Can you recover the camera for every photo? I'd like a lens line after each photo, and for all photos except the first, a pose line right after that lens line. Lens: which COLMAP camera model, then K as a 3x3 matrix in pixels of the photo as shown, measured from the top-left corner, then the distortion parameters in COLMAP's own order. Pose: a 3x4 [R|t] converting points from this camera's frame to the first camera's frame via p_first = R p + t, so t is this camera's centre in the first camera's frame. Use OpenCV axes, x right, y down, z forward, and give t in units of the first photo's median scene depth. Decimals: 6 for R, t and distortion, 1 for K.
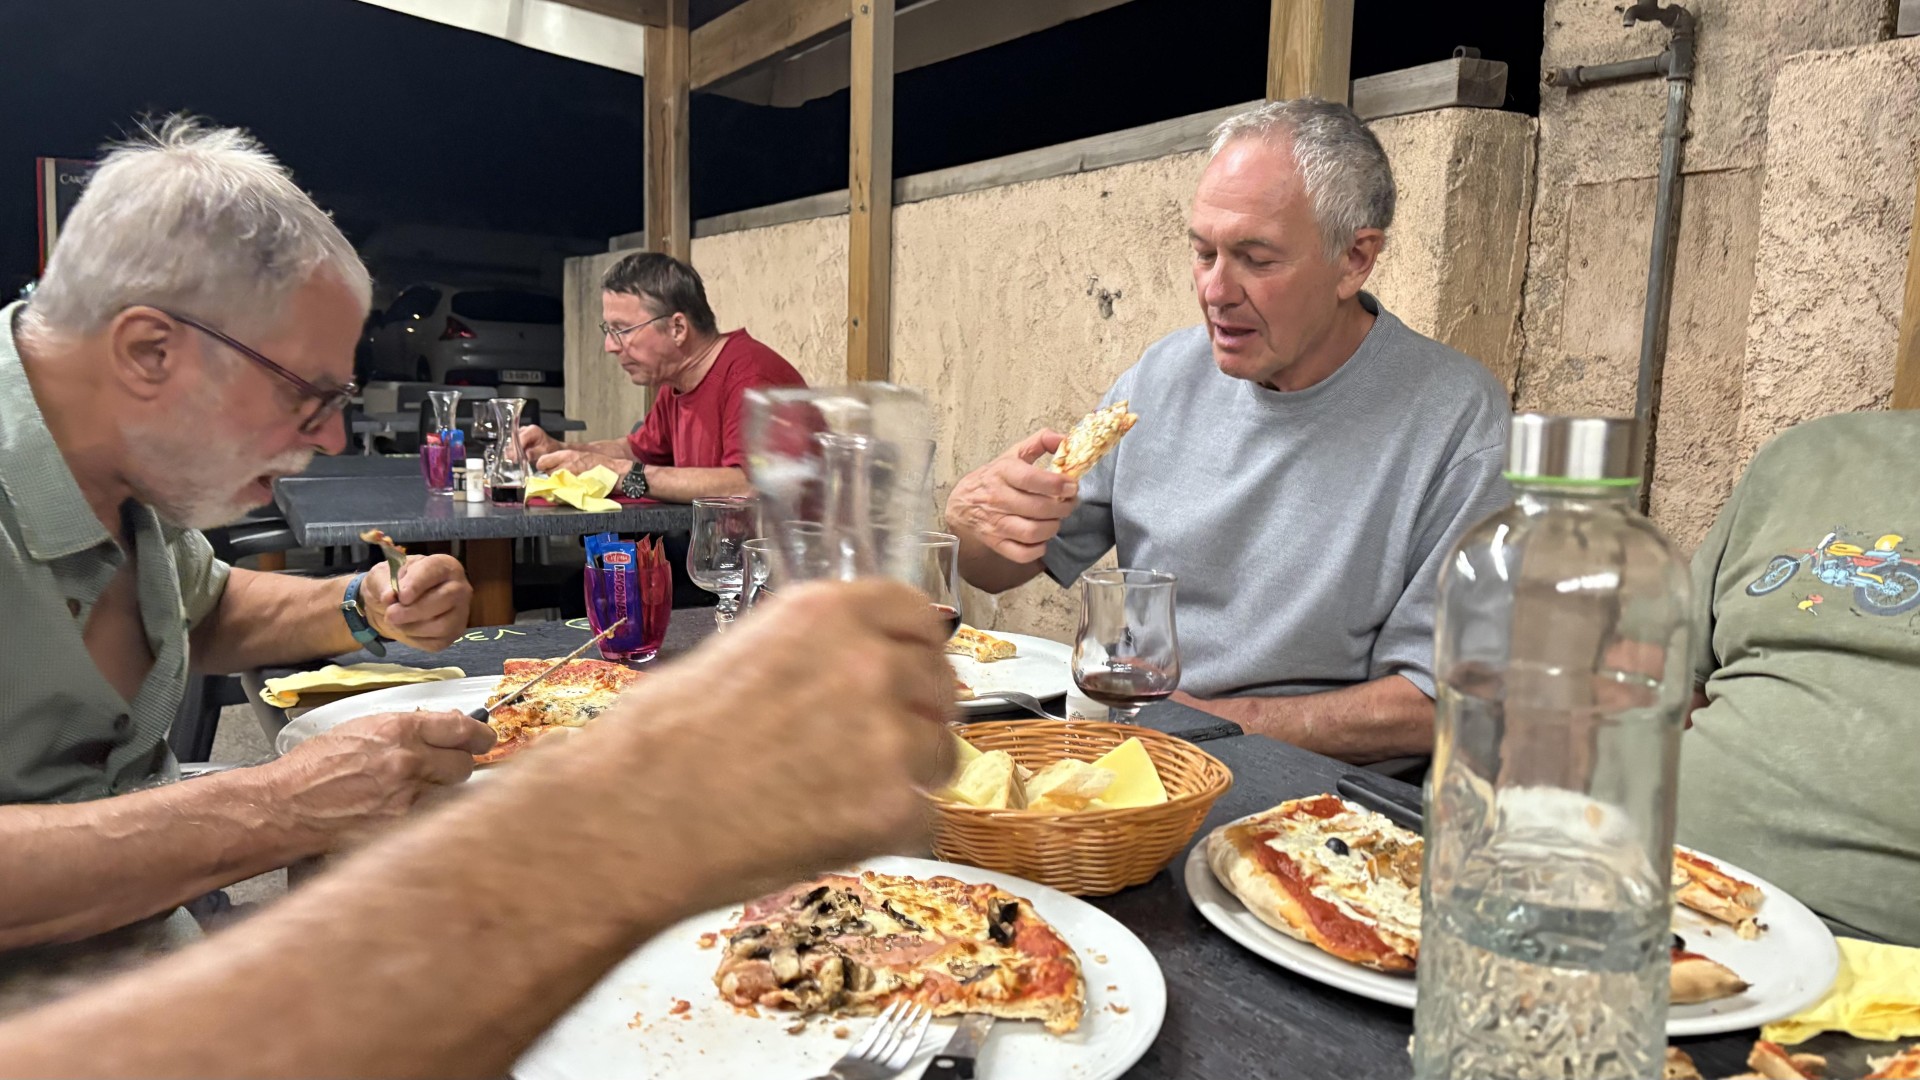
lens RADIAL K [[1458.3, 0, 960.0], [0, 1458.3, 540.0], [0, 0, 1]] dist [0.052057, -0.035699]
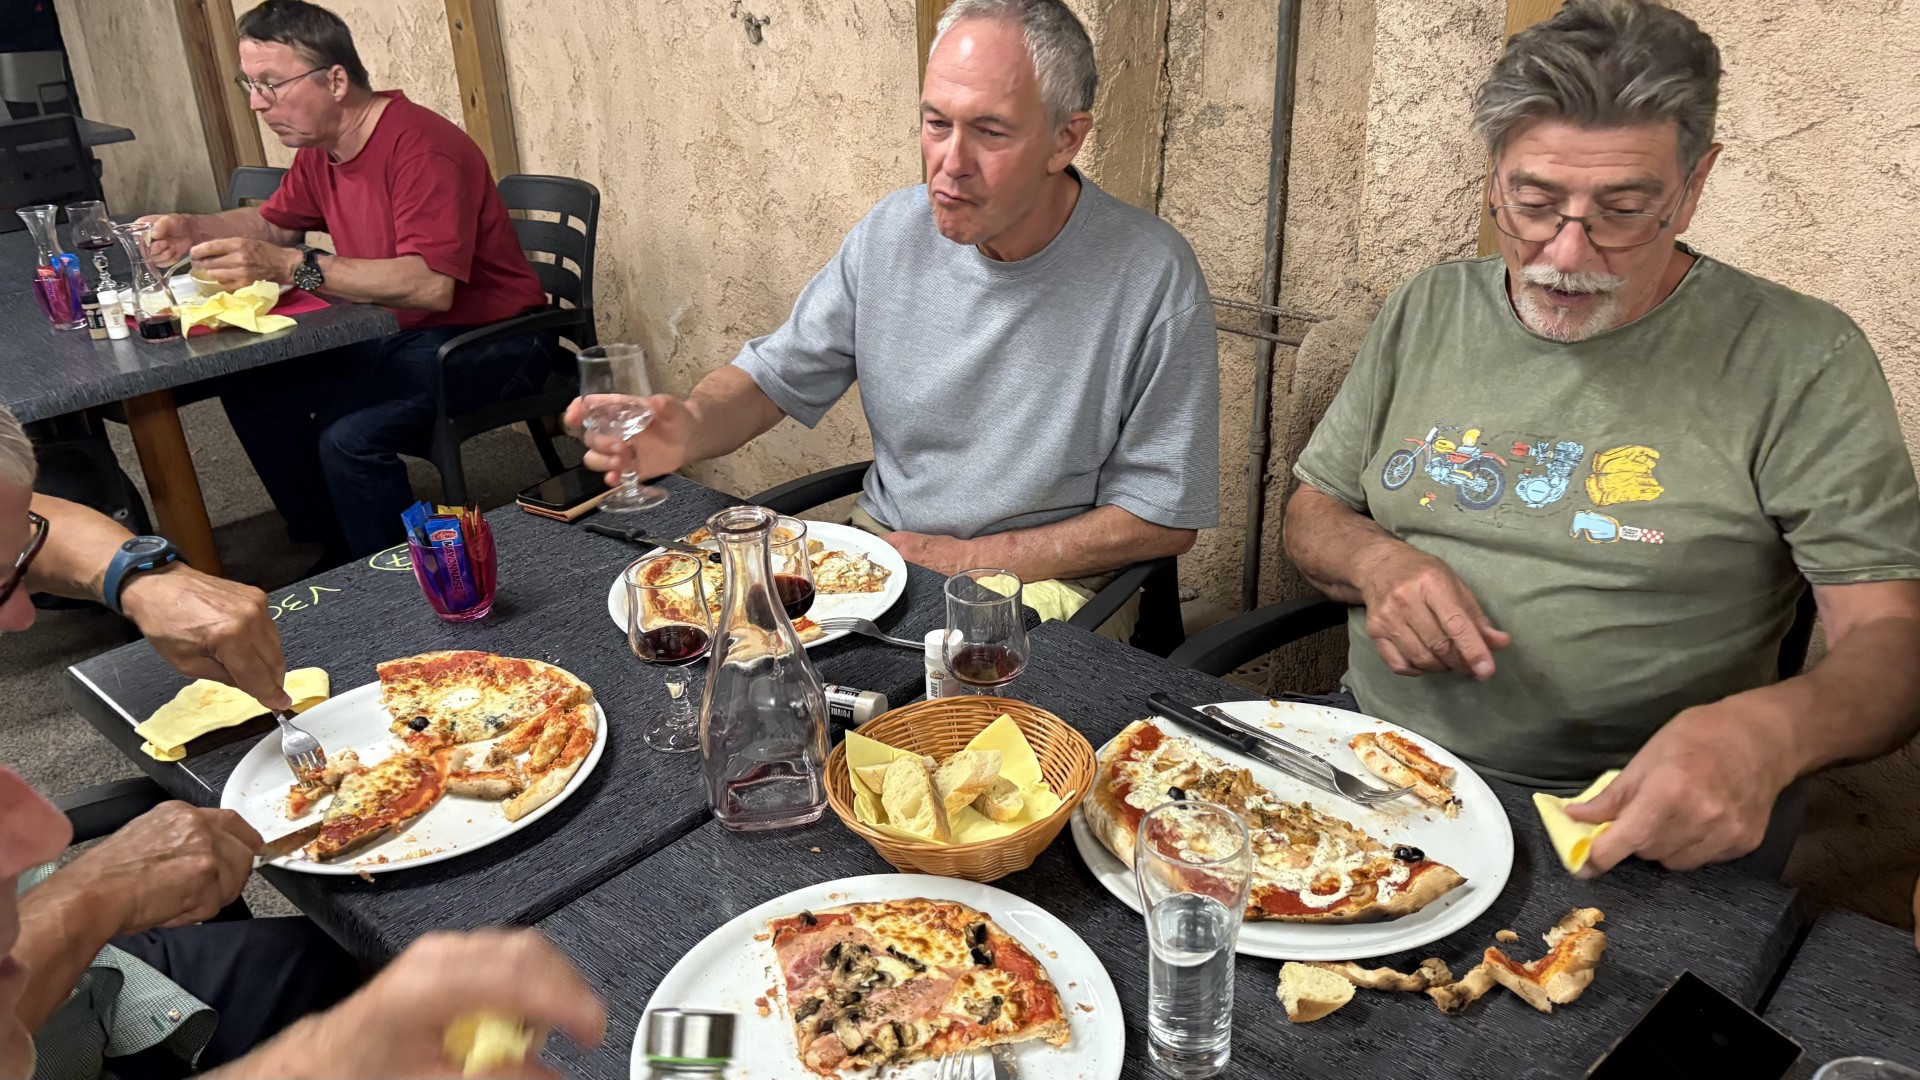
lens RADIAL K [[1468.8, 0, 961.9], [0, 1468.8, 531.0], [0, 0, 1]] dist [0.023491, 0.001207]
pose [[0.956895, -0.169973, 0.235502, -0.082402], [0.097244, 0.951564, 0.291668, -0.170965], [-0.273671, -0.256195, 0.927075, -0.054472]]
